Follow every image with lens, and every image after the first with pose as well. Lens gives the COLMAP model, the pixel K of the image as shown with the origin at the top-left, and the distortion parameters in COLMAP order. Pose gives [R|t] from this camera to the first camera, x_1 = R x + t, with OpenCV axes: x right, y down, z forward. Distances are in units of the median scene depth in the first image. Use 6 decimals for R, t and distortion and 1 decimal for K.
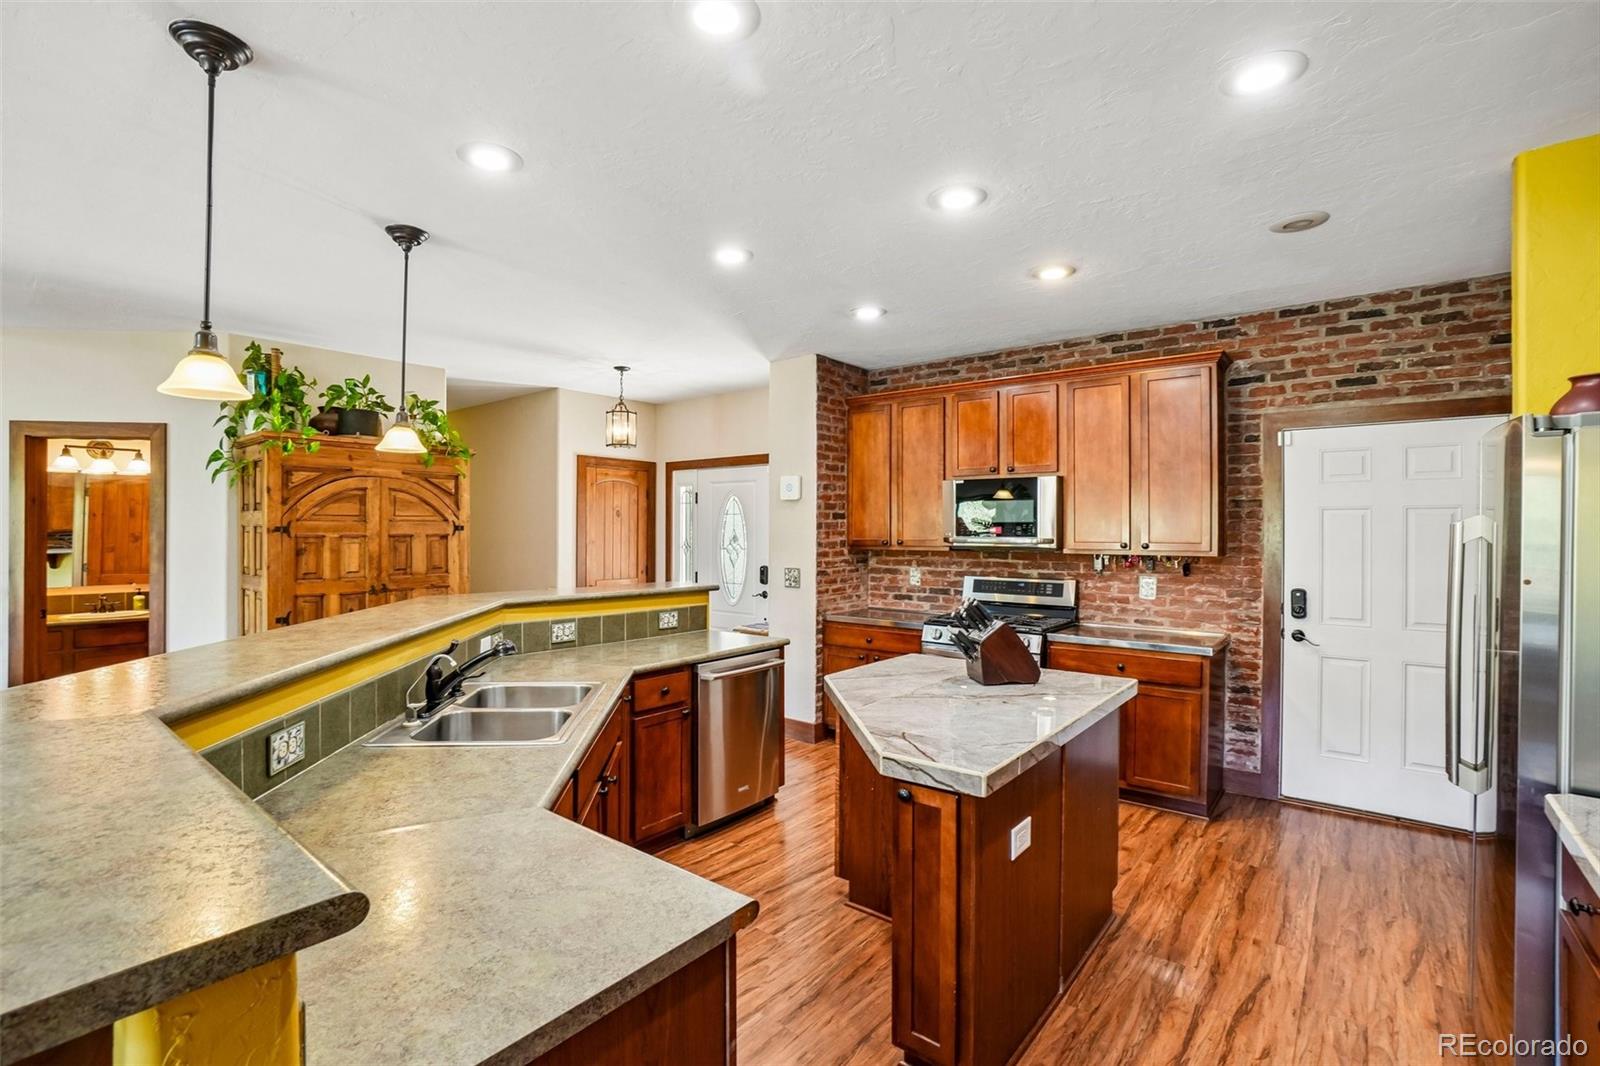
lens RADIAL K [[715.0, 0, 805.1], [0, 715.0, 532.3], [0, 0, 1]] dist [-0.070864, 0.021030]
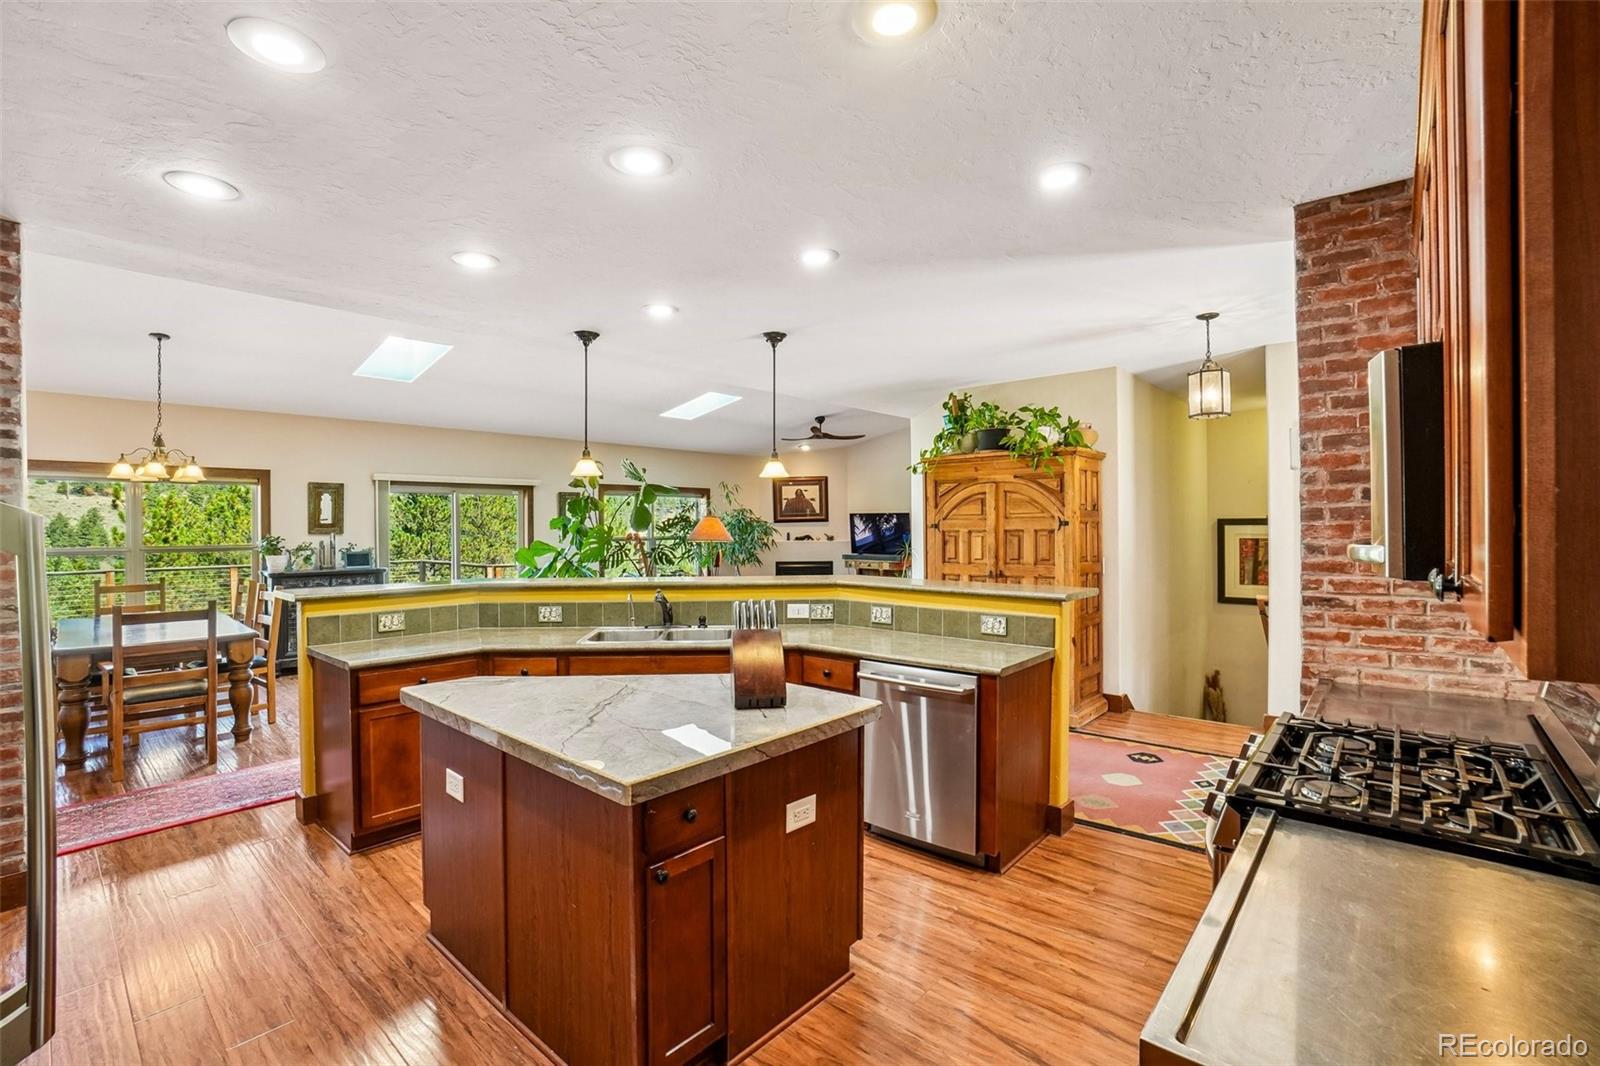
lens RADIAL K [[715.0, 0, 805.1], [0, 715.0, 532.3], [0, 0, 1]] dist [-0.070864, 0.021030]
pose [[-0.044052, 0.005191, -0.999016, 0.623617], [0.004482, 0.999977, 0.004999, 0.000168], [0.999019, -0.004258, -0.044074, 0.701512]]
